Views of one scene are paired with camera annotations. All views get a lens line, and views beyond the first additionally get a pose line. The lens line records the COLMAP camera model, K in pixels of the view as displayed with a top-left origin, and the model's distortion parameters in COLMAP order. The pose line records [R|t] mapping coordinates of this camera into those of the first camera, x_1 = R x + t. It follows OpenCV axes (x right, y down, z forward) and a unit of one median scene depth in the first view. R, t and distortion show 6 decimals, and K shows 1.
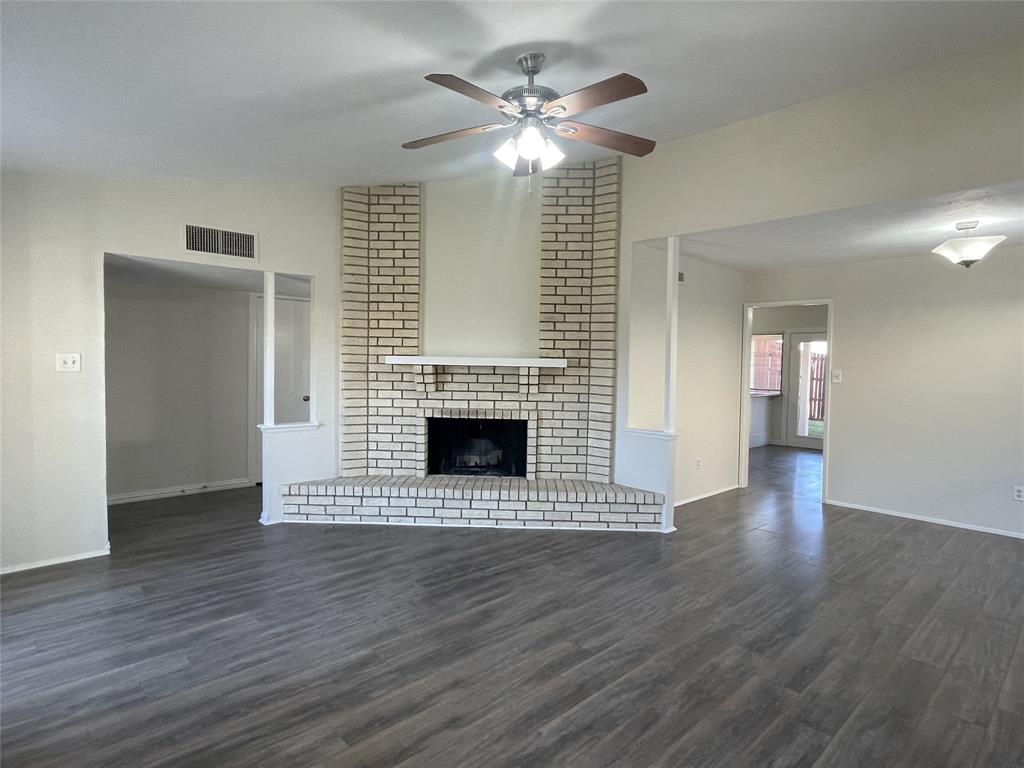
lens RADIAL K [[573.9, 0, 512.0], [0, 573.9, 384.0], [0, 0, 1]] dist [0.002177, 0.000533]
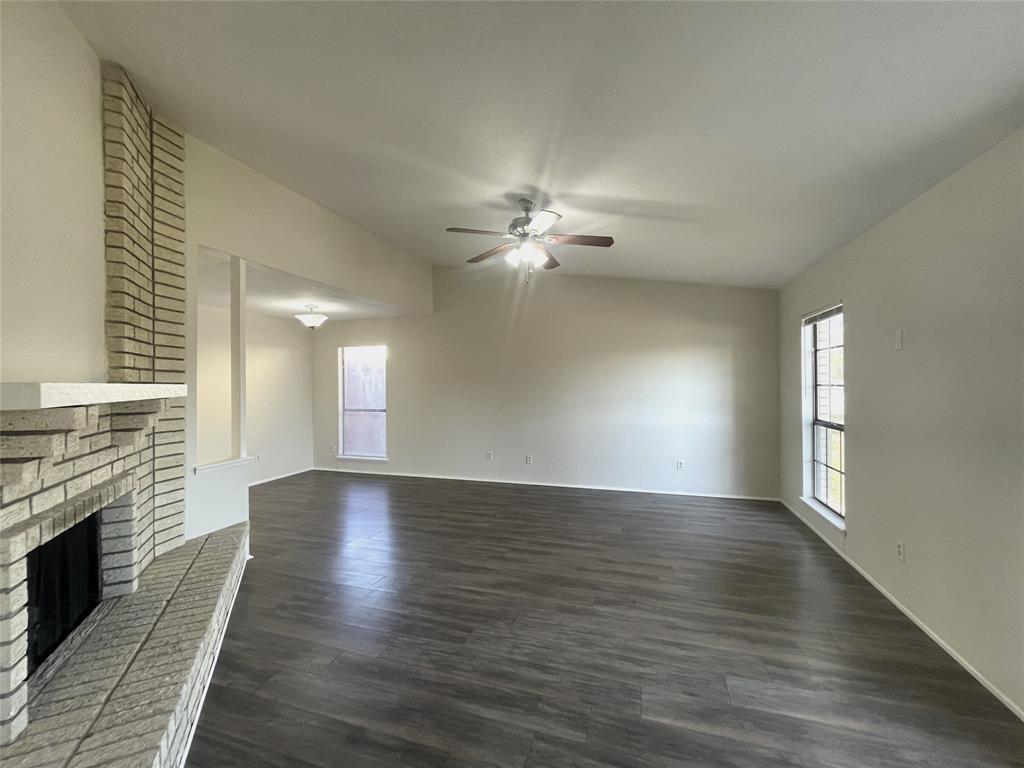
lens RADIAL K [[414.4, 0, 512.0], [0, 414.4, 384.0], [0, 0, 1]] dist [-0.001265, -0.000148]
pose [[-0.486883, -0.015829, 0.873324, -0.935467], [0.037971, 0.998507, 0.039267, -0.081573], [-0.872641, 0.052280, -0.485555, 1.537943]]
